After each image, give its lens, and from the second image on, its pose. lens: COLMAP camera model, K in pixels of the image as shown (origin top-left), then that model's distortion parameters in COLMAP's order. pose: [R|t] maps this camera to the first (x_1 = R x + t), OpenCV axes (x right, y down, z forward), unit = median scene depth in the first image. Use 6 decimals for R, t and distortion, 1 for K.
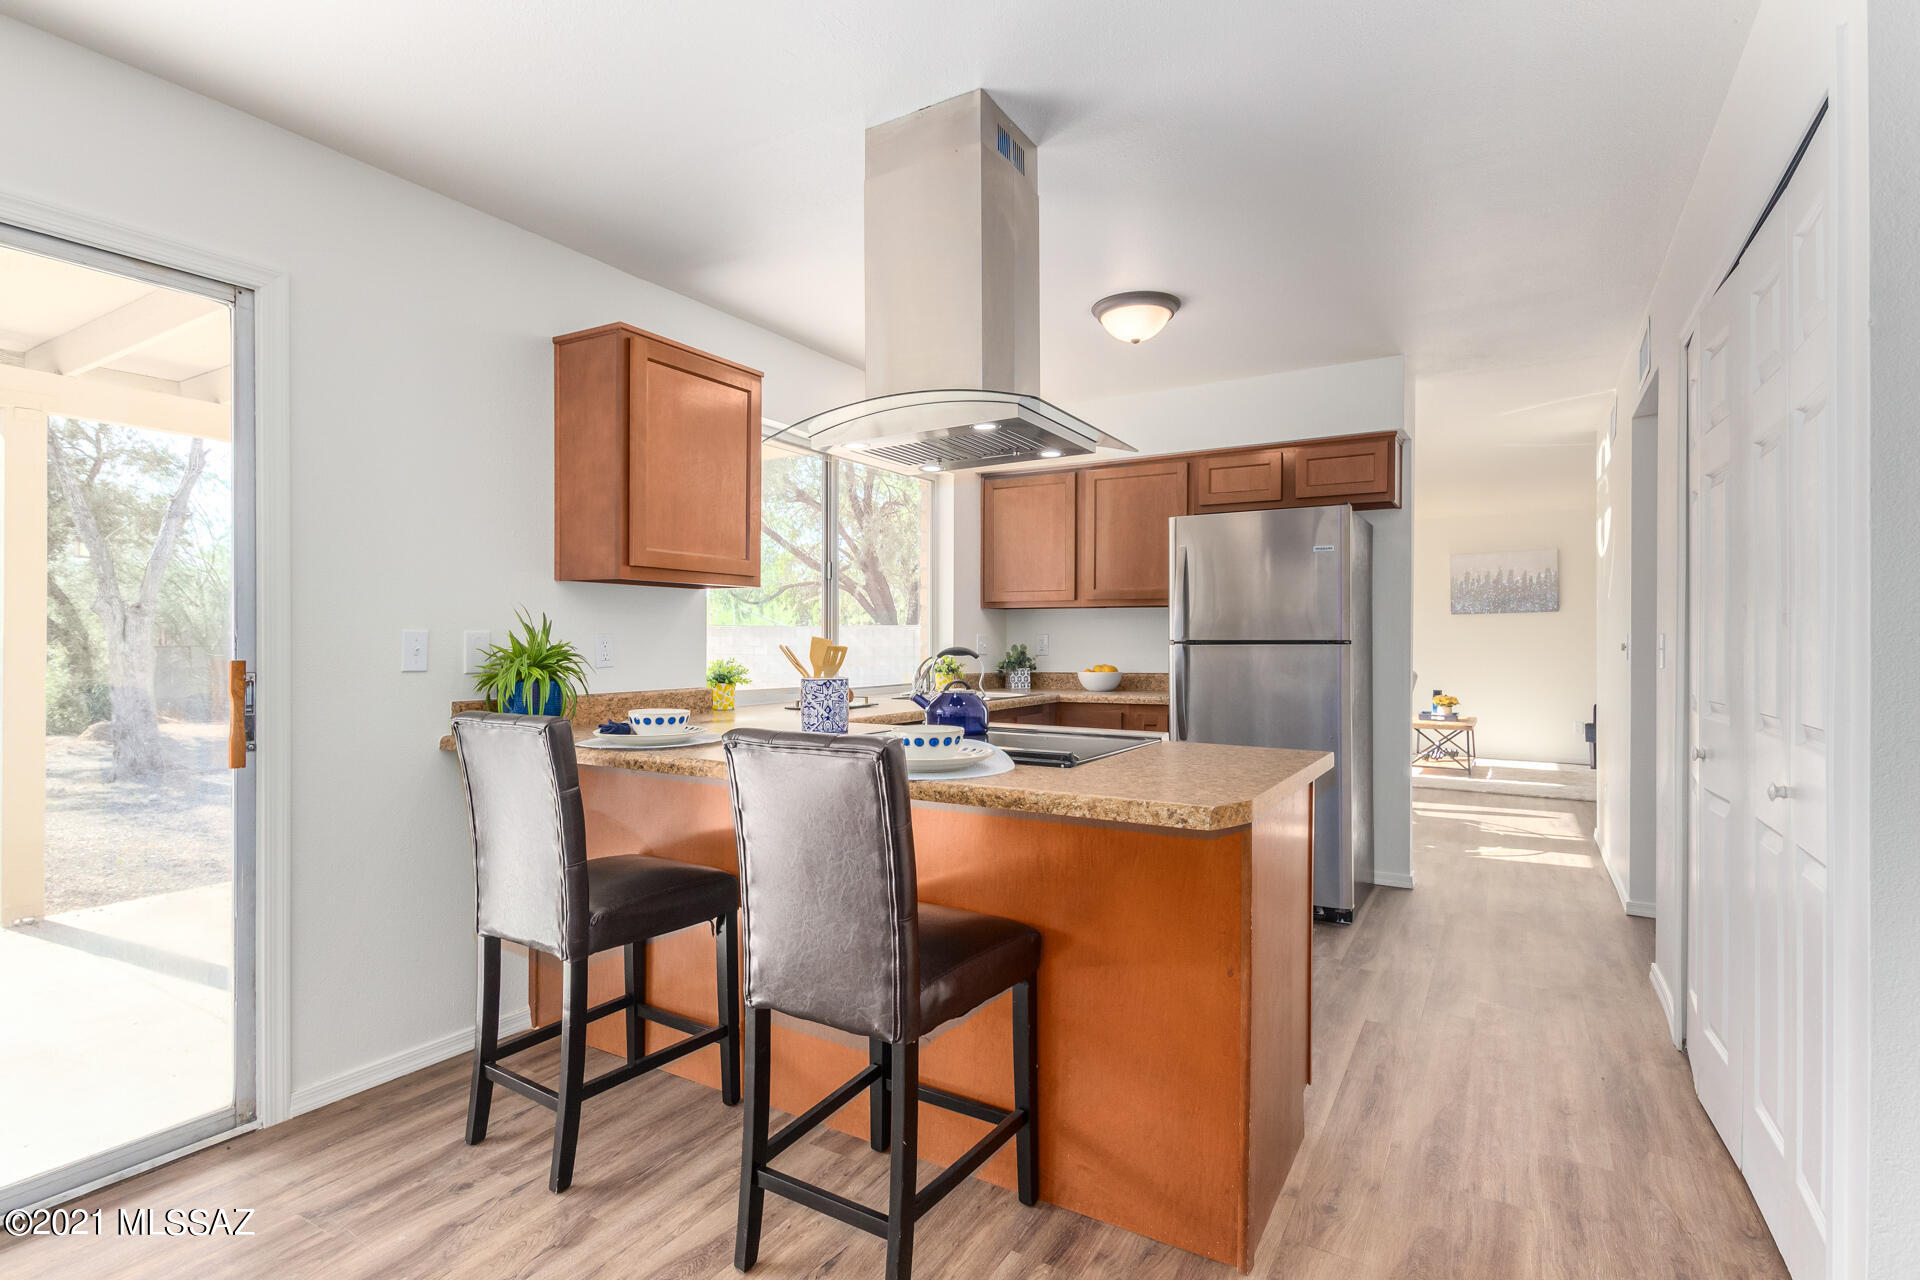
lens RADIAL K [[934.4, 0, 952.9], [0, 934.4, 640.8], [0, 0, 1]] dist [0.010776, -0.009436]
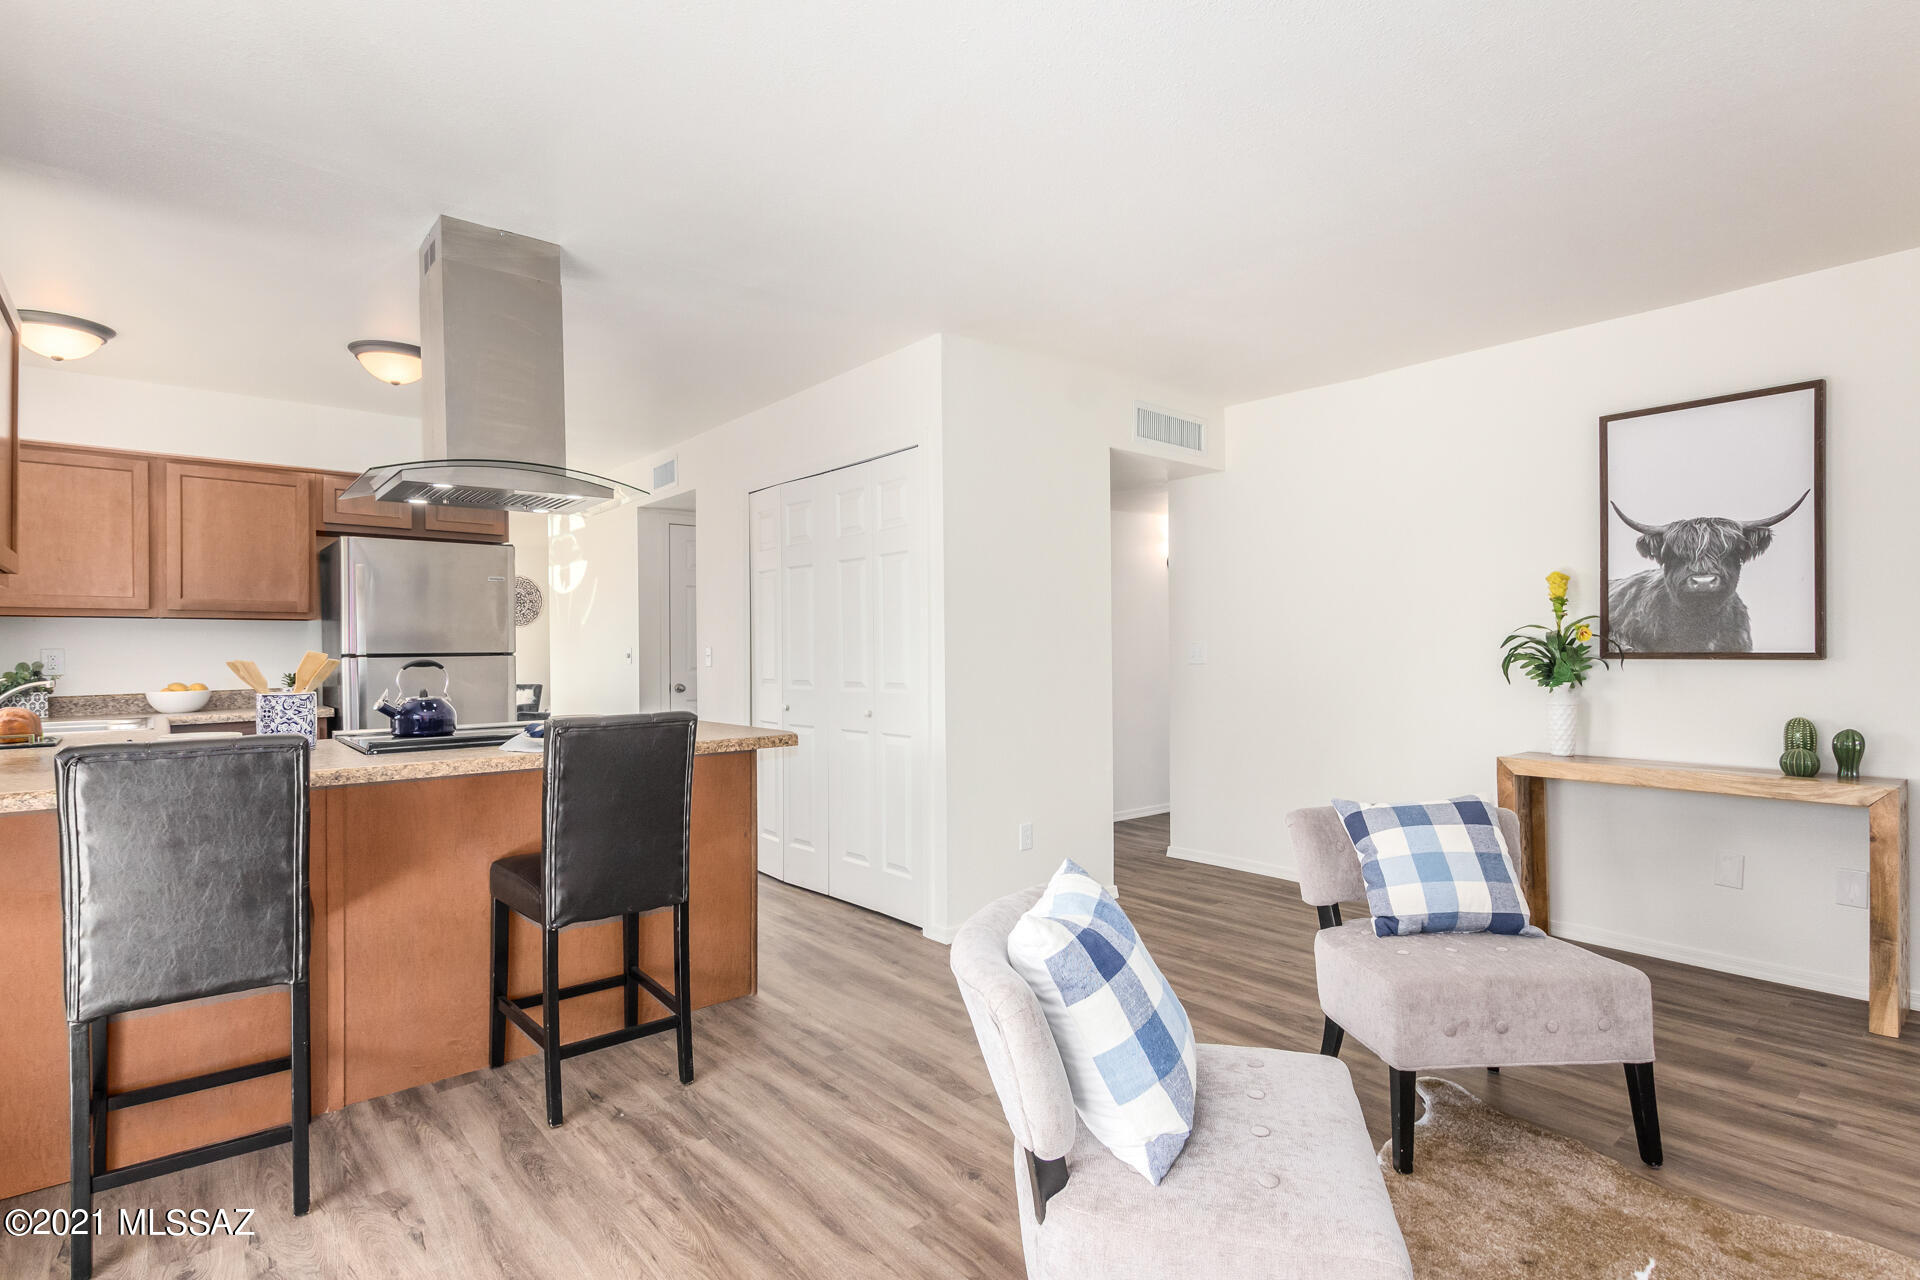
lens RADIAL K [[934.4, 0, 953.7], [0, 934.4, 656.9], [0, 0, 1]] dist [0.010776, -0.009436]
pose [[0.319147, -0.009899, 0.947653, -0.625729], [0.007737, 0.999939, 0.007840, -0.000514], [-0.947674, 0.004830, 0.319204, 0.017599]]
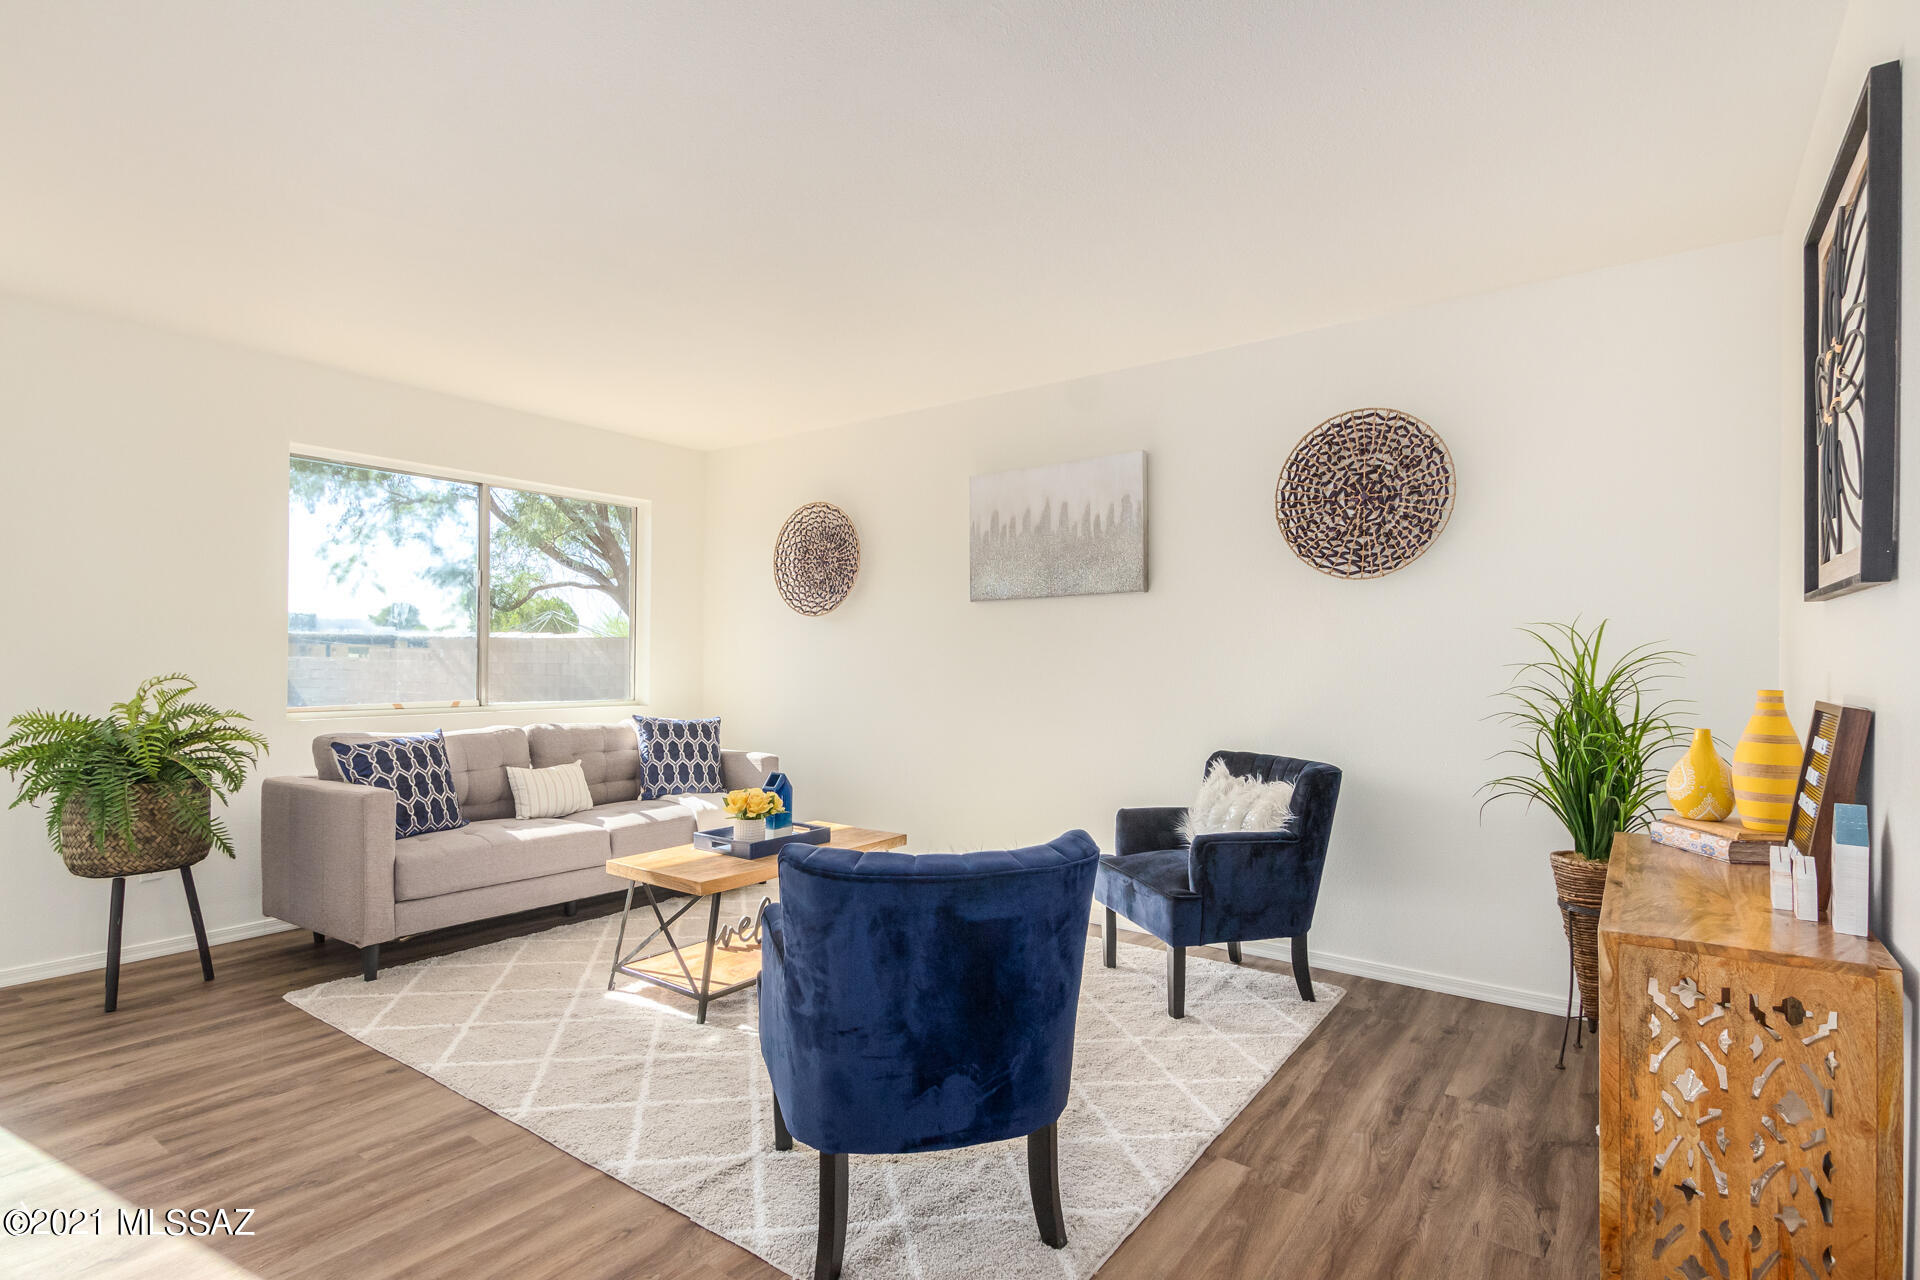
lens RADIAL K [[934.4, 0, 979.8], [0, 934.4, 655.7], [0, 0, 1]] dist [0.010776, -0.009436]
pose [[0.998510, 0.007305, -0.054085, 1.428114], [-0.007831, 0.999924, -0.009521, 0.009188], [0.054012, 0.009931, 0.998491, 1.335780]]
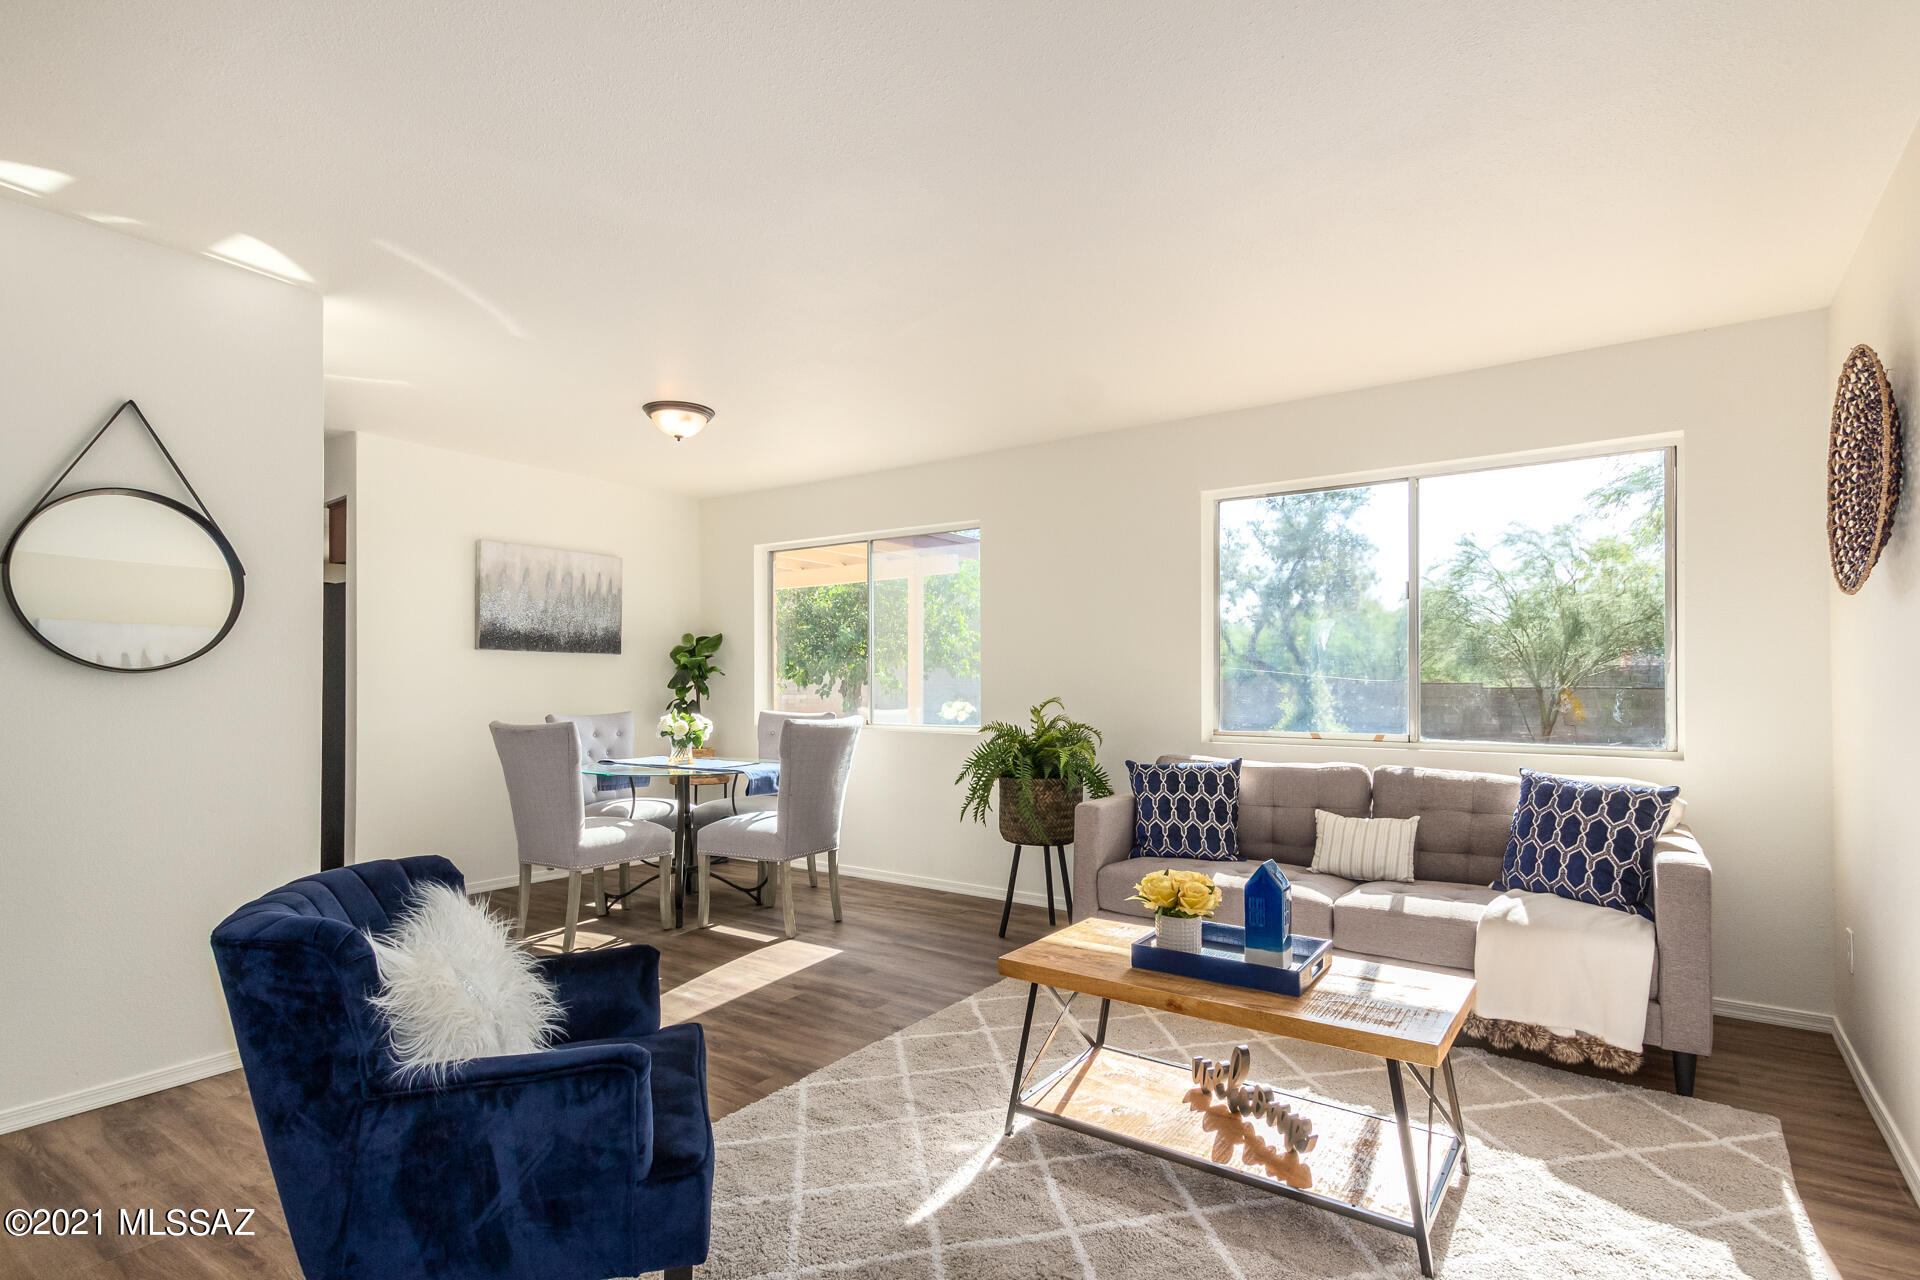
lens RADIAL K [[934.4, 0, 954.4], [0, 934.4, 668.0], [0, 0, 1]] dist [0.010776, -0.009436]
pose [[-0.055216, -0.013205, -0.998387, 1.804236], [0.002783, 0.999907, -0.013379, -0.000689], [0.998471, -0.003517, -0.055174, 2.101642]]
